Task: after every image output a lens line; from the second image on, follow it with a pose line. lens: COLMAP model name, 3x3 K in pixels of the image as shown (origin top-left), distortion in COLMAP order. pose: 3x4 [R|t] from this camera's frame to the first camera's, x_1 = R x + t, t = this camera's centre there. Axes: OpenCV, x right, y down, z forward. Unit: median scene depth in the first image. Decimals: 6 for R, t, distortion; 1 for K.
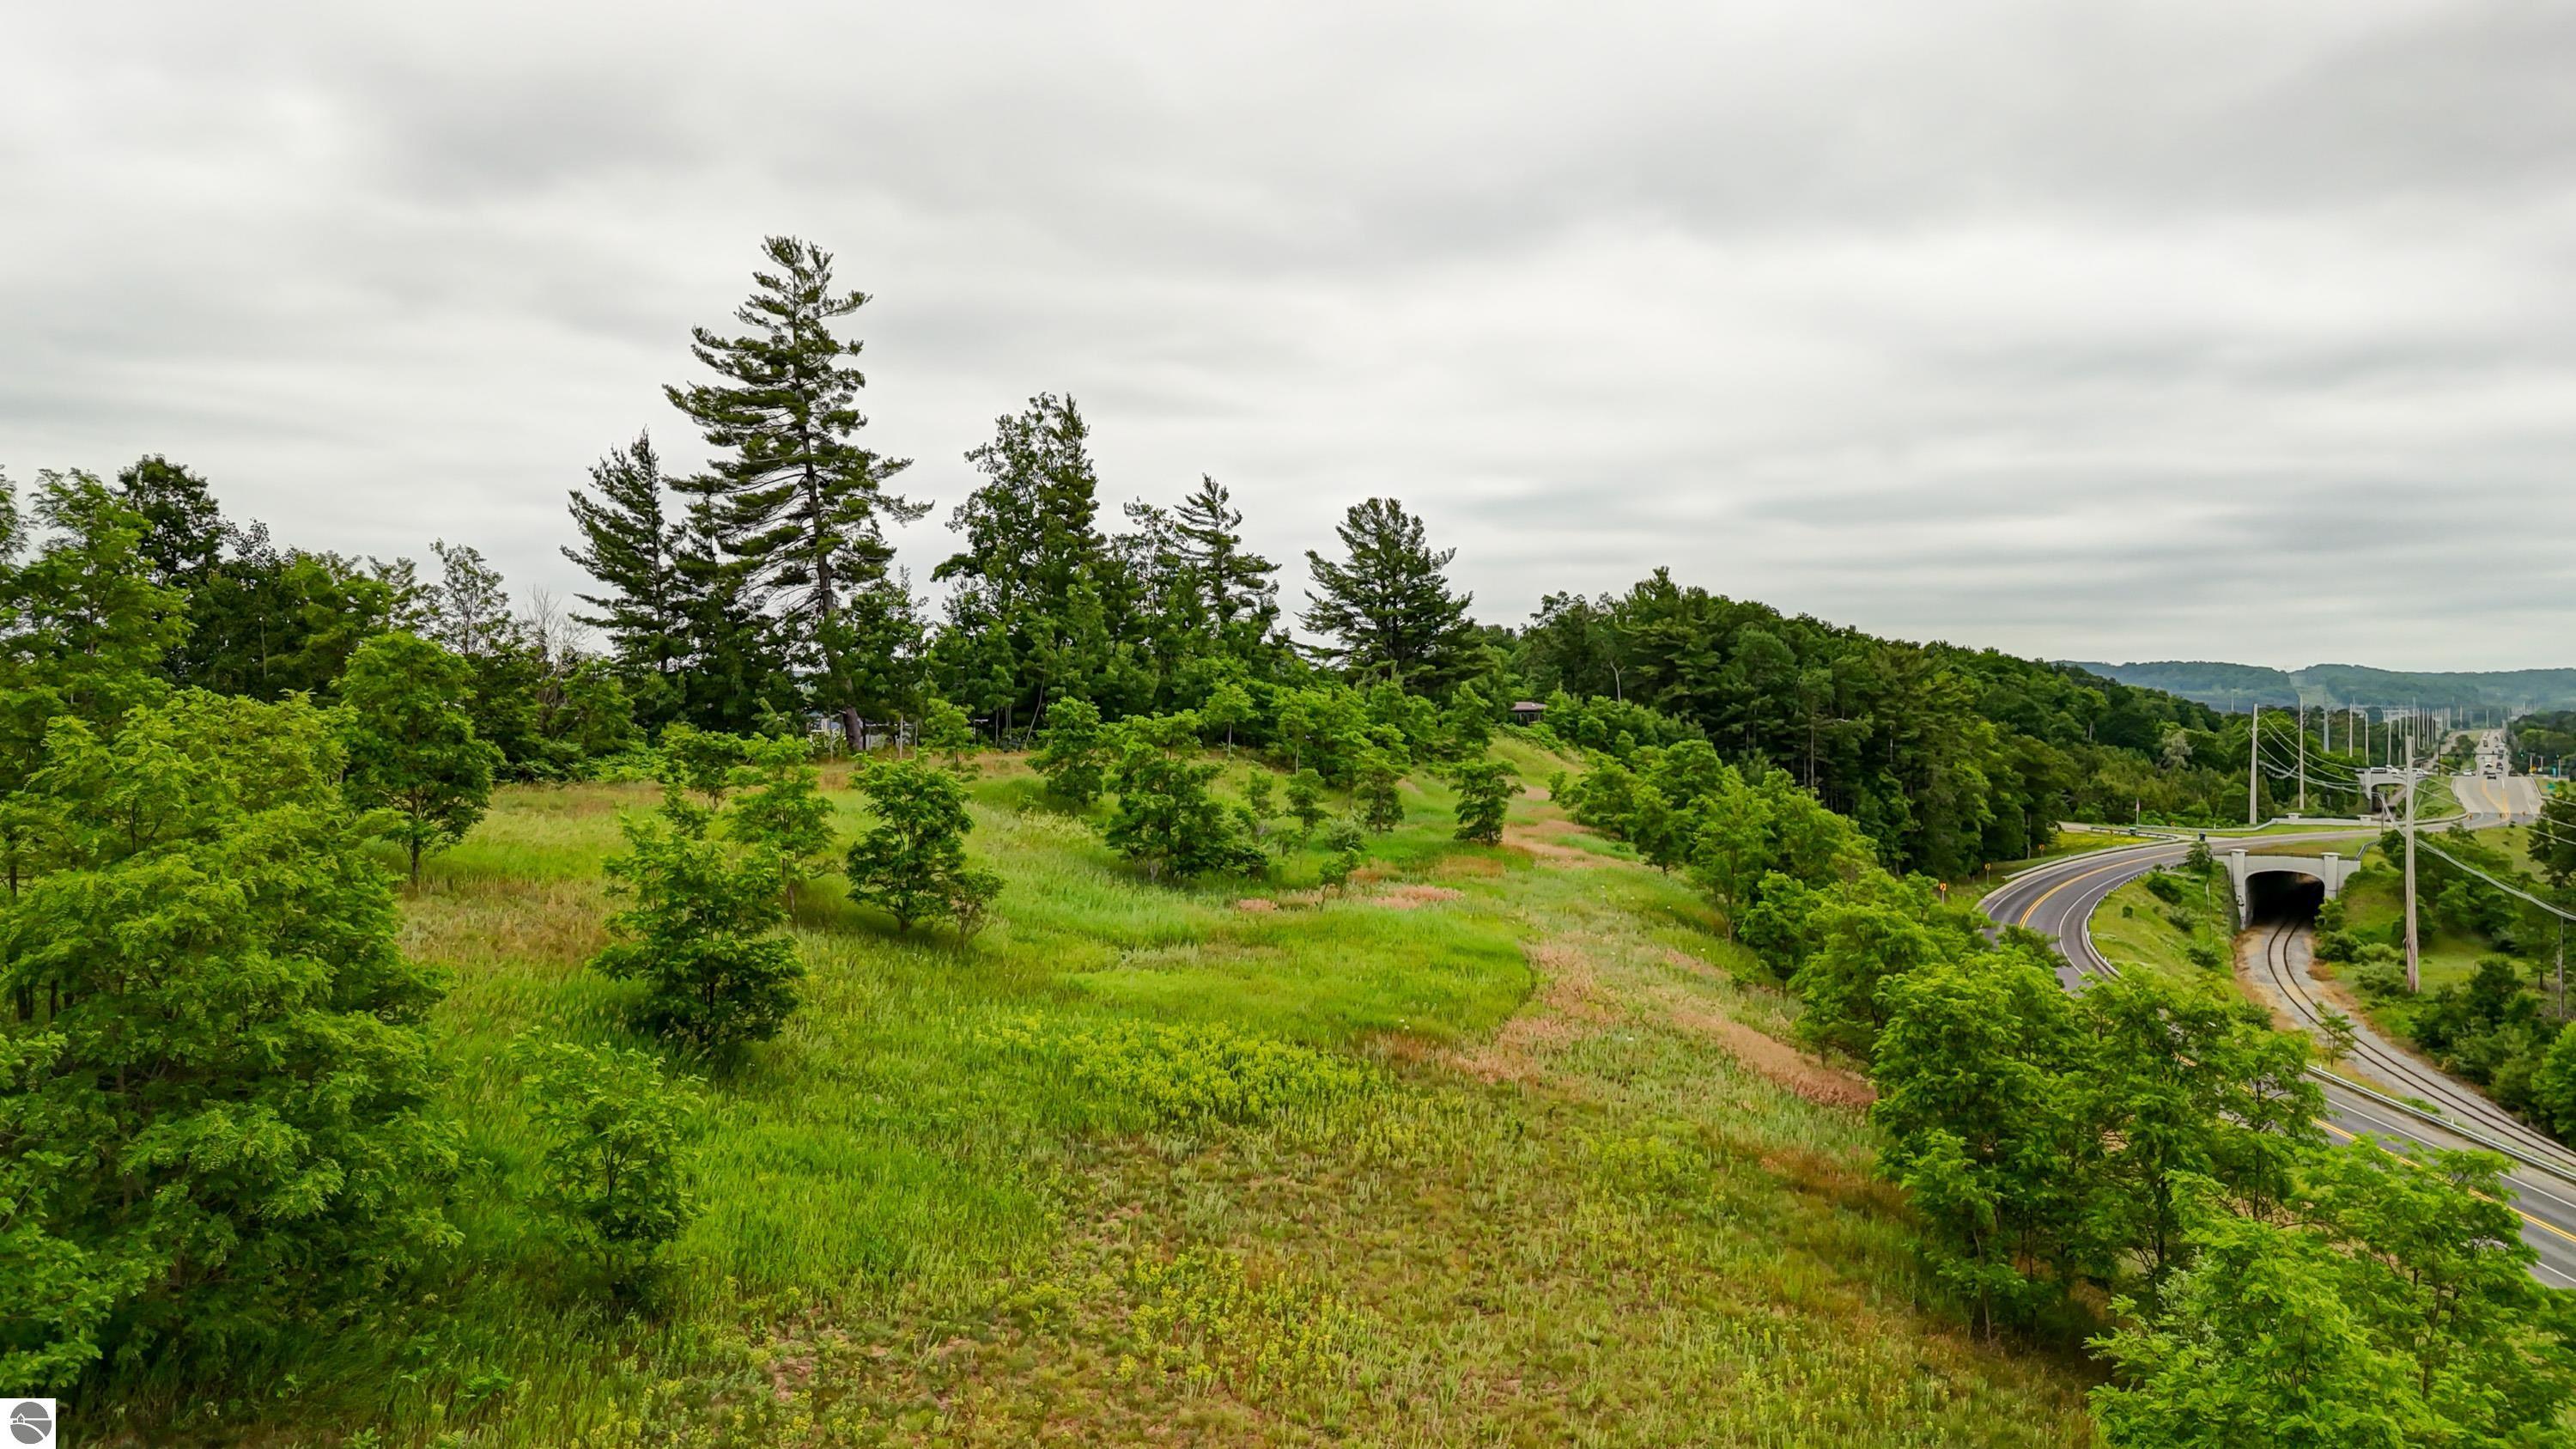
lens RADIAL K [[1897.8, 0, 1288.0], [0, 1897.8, 724.5], [0, 0, 1]] dist [0.080517, -0.072906]
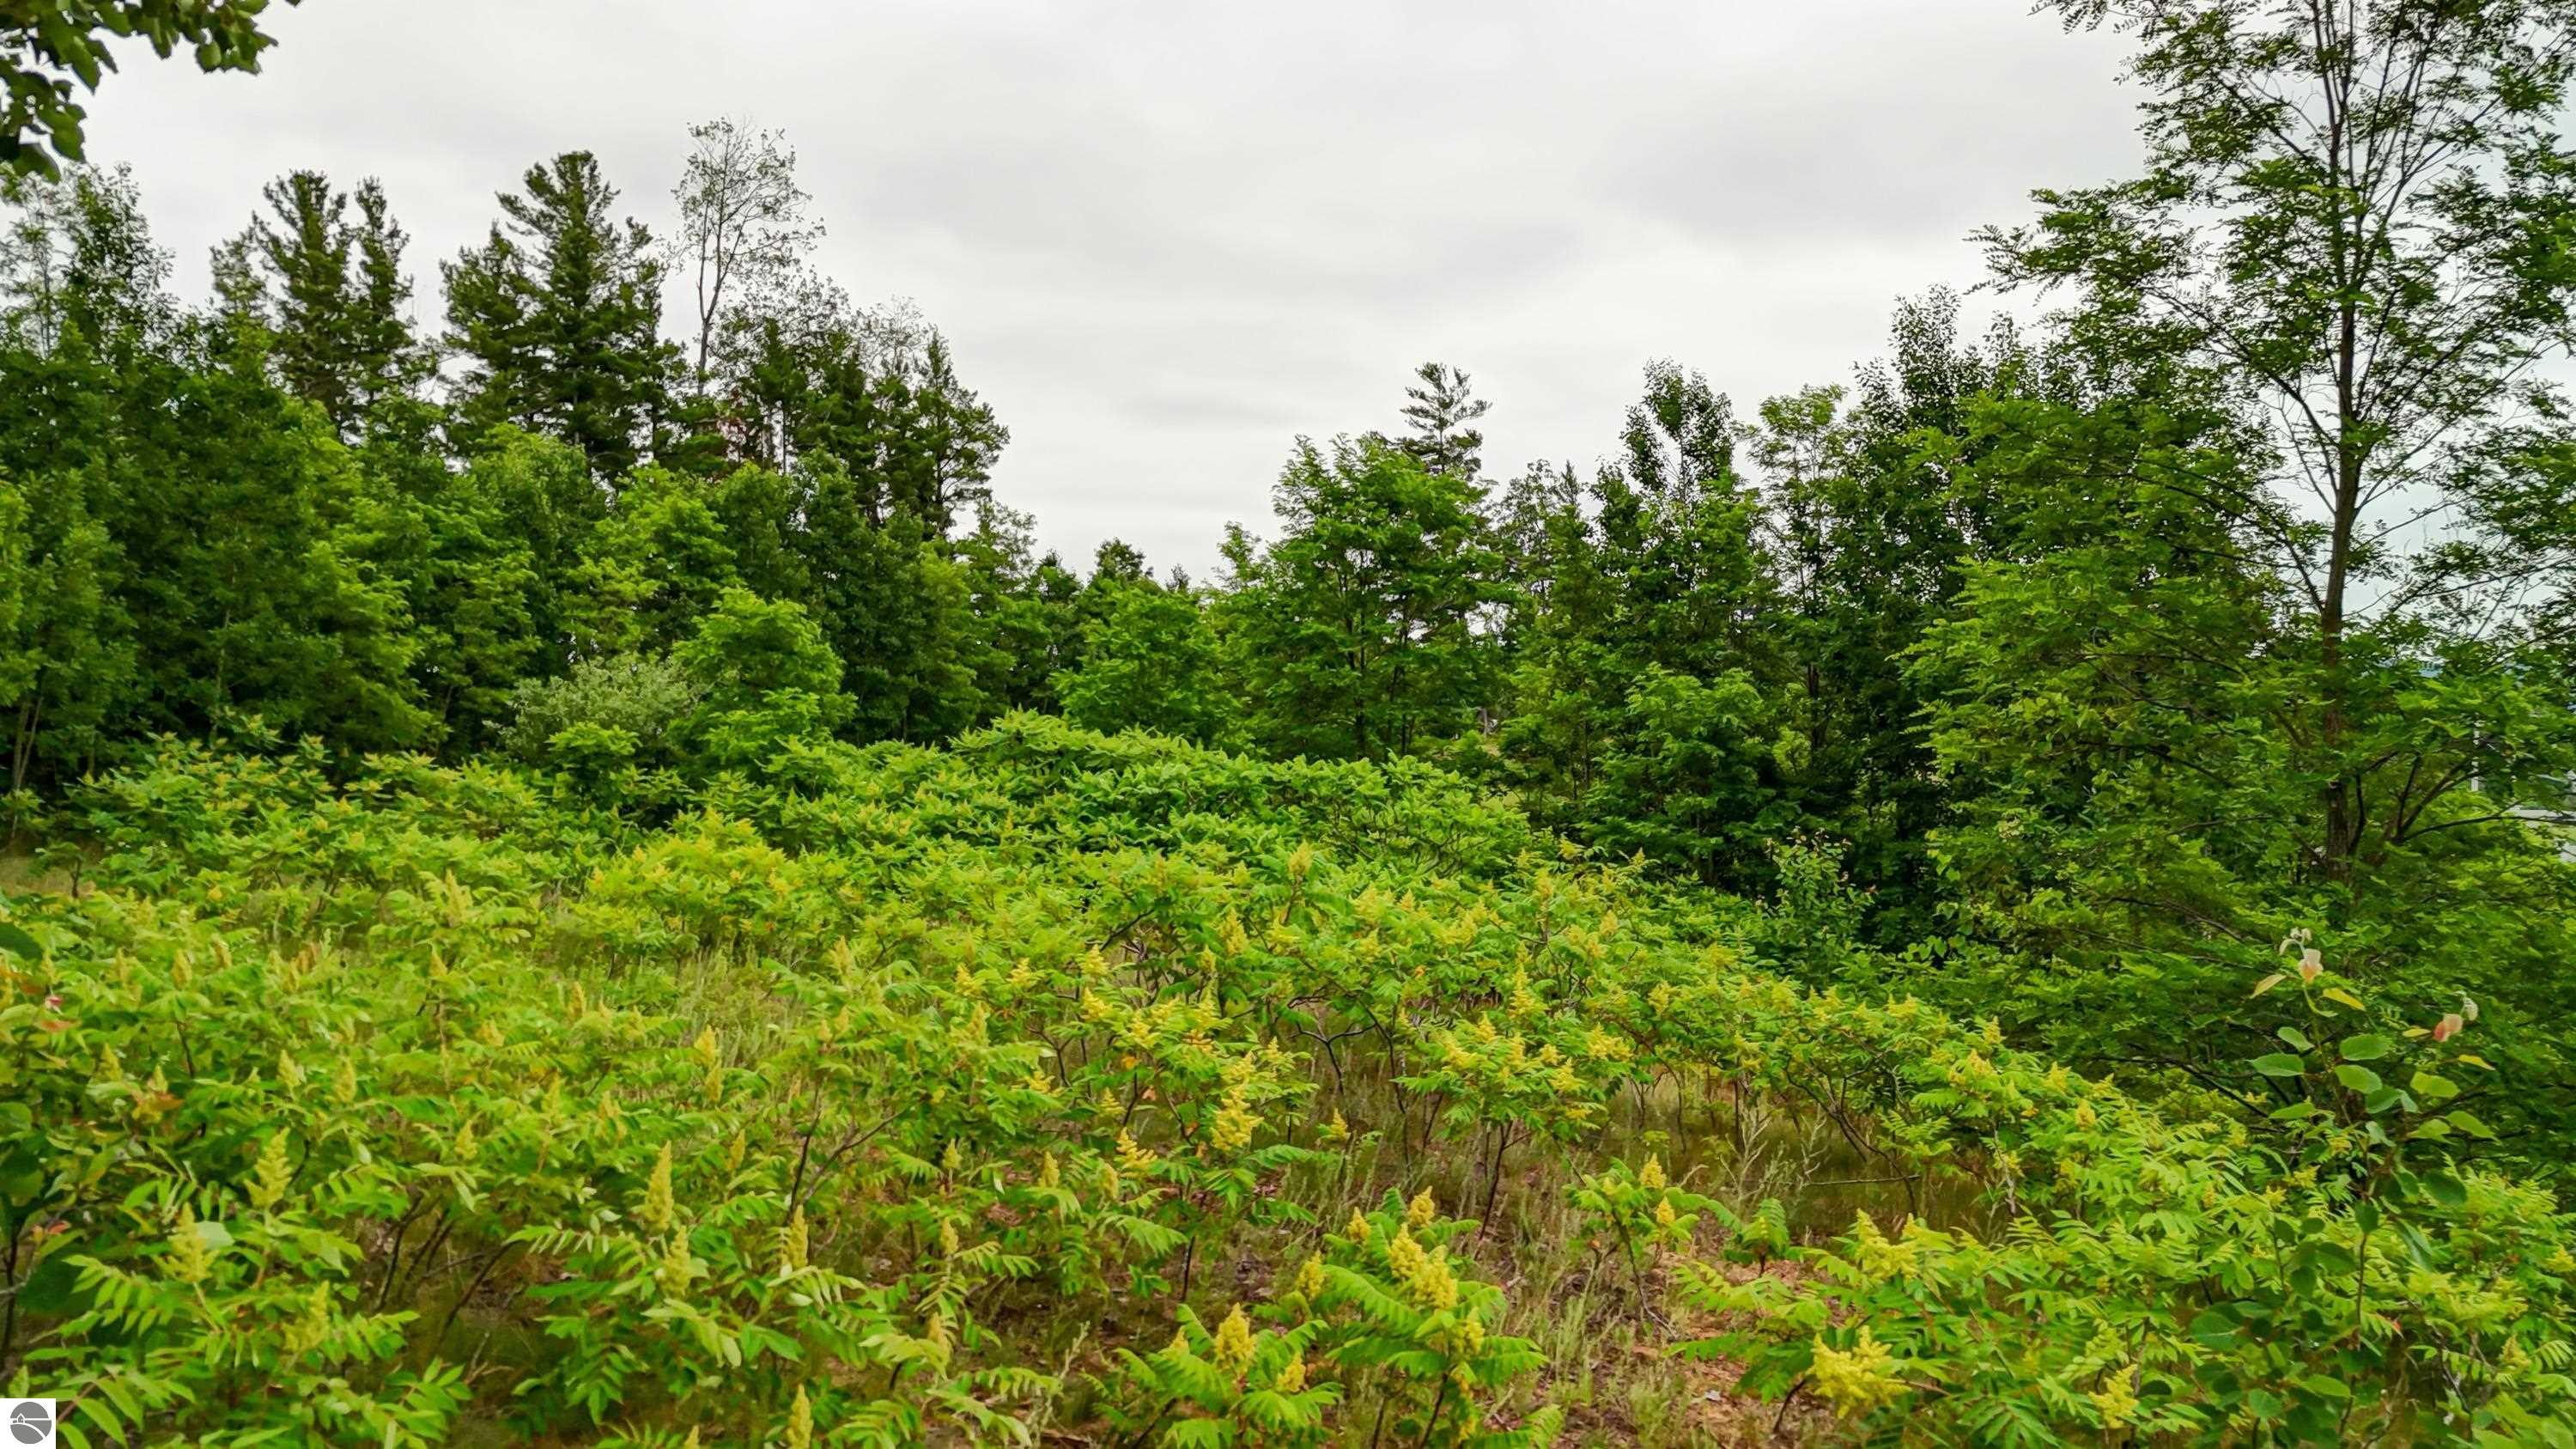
lens RADIAL K [[1897.8, 0, 1288.0], [0, 1897.8, 724.5], [0, 0, 1]] dist [0.080517, -0.072906]
pose [[0.997464, -0.001891, -0.071151, -0.109985], [0.001917, 0.999998, 0.000299, 0.002114], [0.071150, -0.000434, 0.997466, -0.152065]]
